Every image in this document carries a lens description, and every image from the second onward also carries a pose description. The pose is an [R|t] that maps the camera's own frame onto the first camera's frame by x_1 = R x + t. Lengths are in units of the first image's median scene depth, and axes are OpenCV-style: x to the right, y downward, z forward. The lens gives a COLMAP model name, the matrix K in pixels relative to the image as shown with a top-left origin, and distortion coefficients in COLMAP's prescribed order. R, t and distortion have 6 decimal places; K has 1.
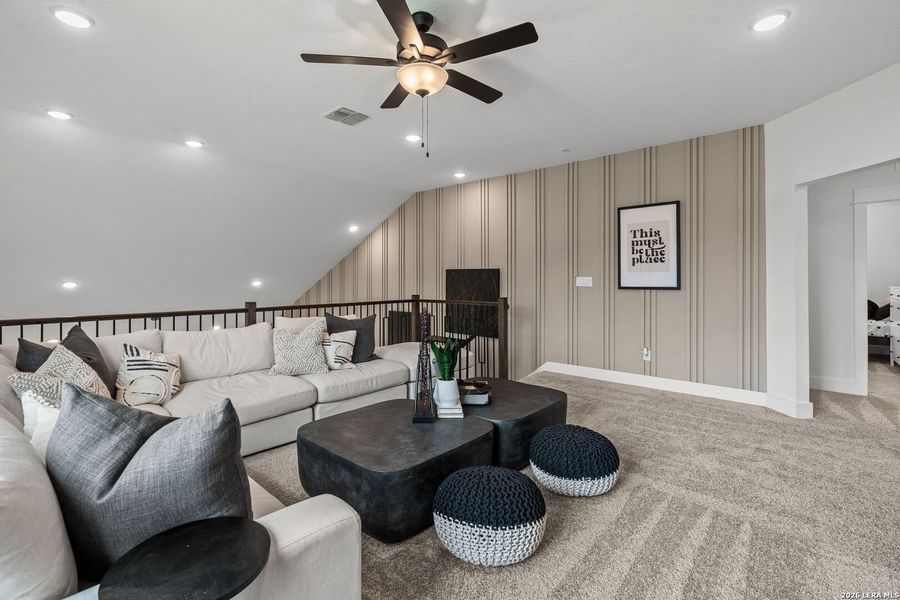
lens RADIAL K [[406.1, 0, 448.6], [0, 406.1, 281.7], [0, 0, 1]] dist [-0.001879, -0.000068]
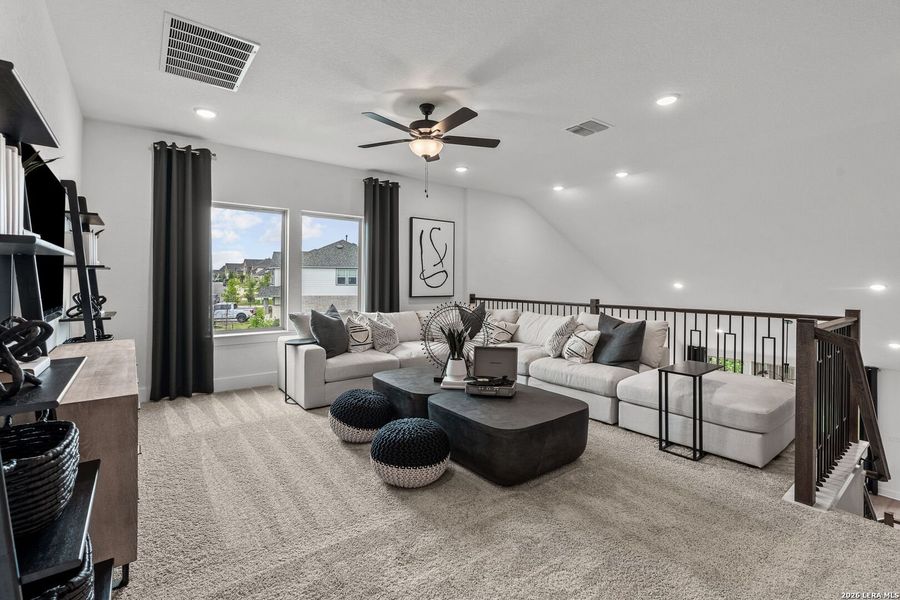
lens RADIAL K [[406.1, 0, 448.6], [0, 406.1, 281.7], [0, 0, 1]] dist [-0.001879, -0.000068]
pose [[-0.186438, 0.005939, -0.982449, 0.864492], [-0.003554, 0.999971, 0.006720, -0.012458], [0.982460, 0.004745, -0.186412, 0.809524]]
